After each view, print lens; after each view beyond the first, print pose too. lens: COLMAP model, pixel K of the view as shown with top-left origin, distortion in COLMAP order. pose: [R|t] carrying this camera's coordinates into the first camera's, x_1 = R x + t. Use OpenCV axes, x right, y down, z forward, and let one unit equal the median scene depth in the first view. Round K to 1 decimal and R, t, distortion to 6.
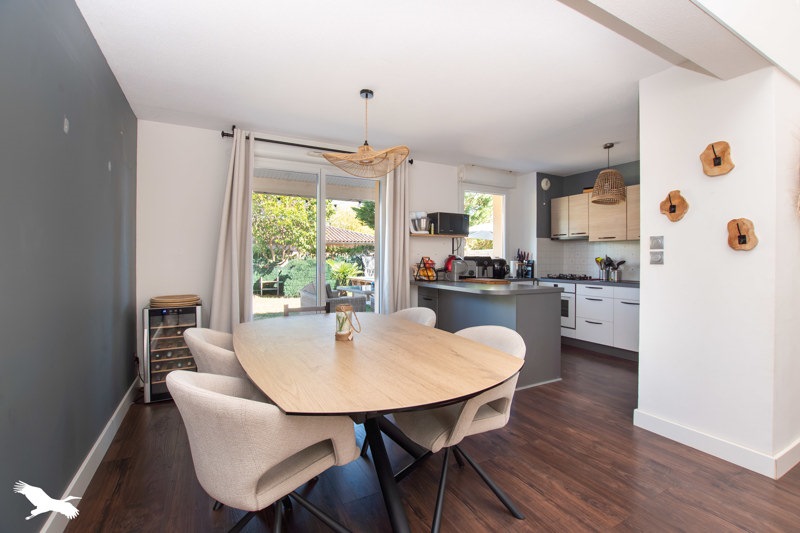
lens RADIAL K [[364.7, 0, 428.4], [0, 364.7, 258.5], [0, 0, 1]] dist [-0.026414, -0.000033]
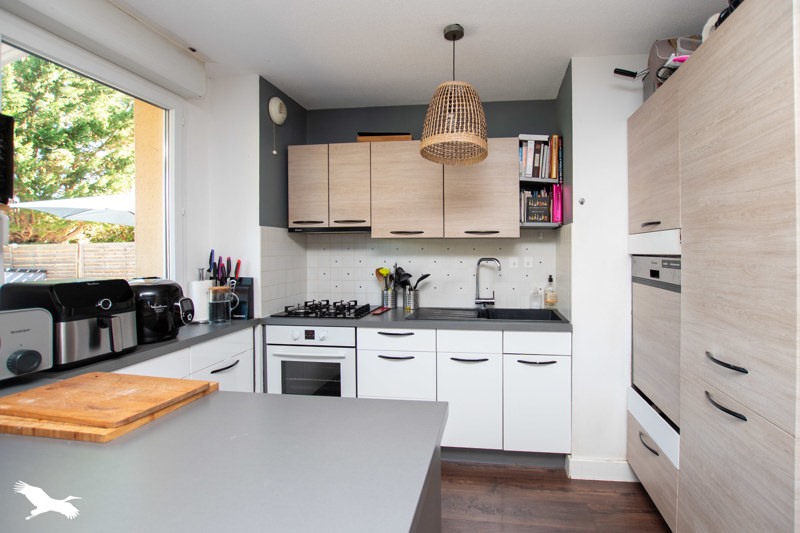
lens RADIAL K [[364.7, 0, 428.4], [0, 364.7, 258.5], [0, 0, 1]] dist [-0.026414, -0.000033]
pose [[0.651977, -0.011188, 0.758156, 0.104409], [-0.003802, 0.999830, 0.018023, -0.027384], [-0.758229, -0.014633, 0.651824, 0.587438]]
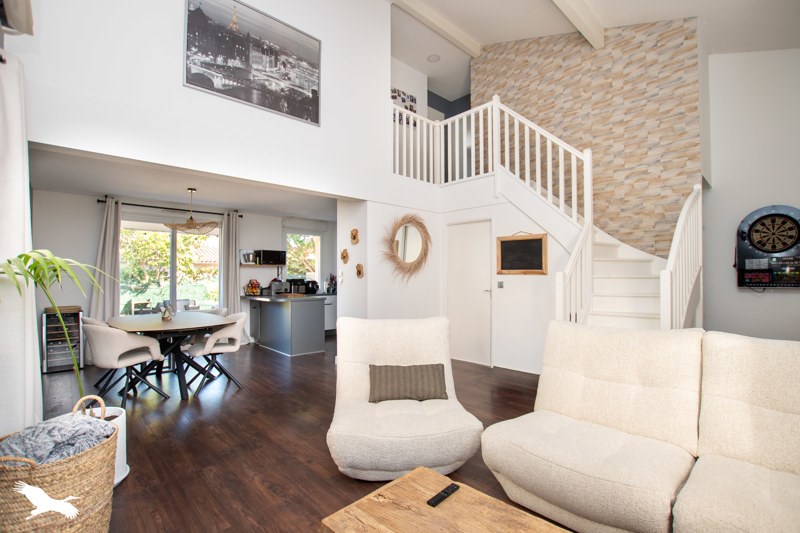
lens RADIAL K [[360.3, 0, 400.2], [0, 360.3, 275.5], [0, 0, 1]] dist [-0.001686, -0.000193]
pose [[0.979546, -0.003024, 0.201197, 0.249464], [0.004239, 0.999975, -0.005611, -0.008831], [-0.201175, 0.006349, 0.979535, -0.496375]]
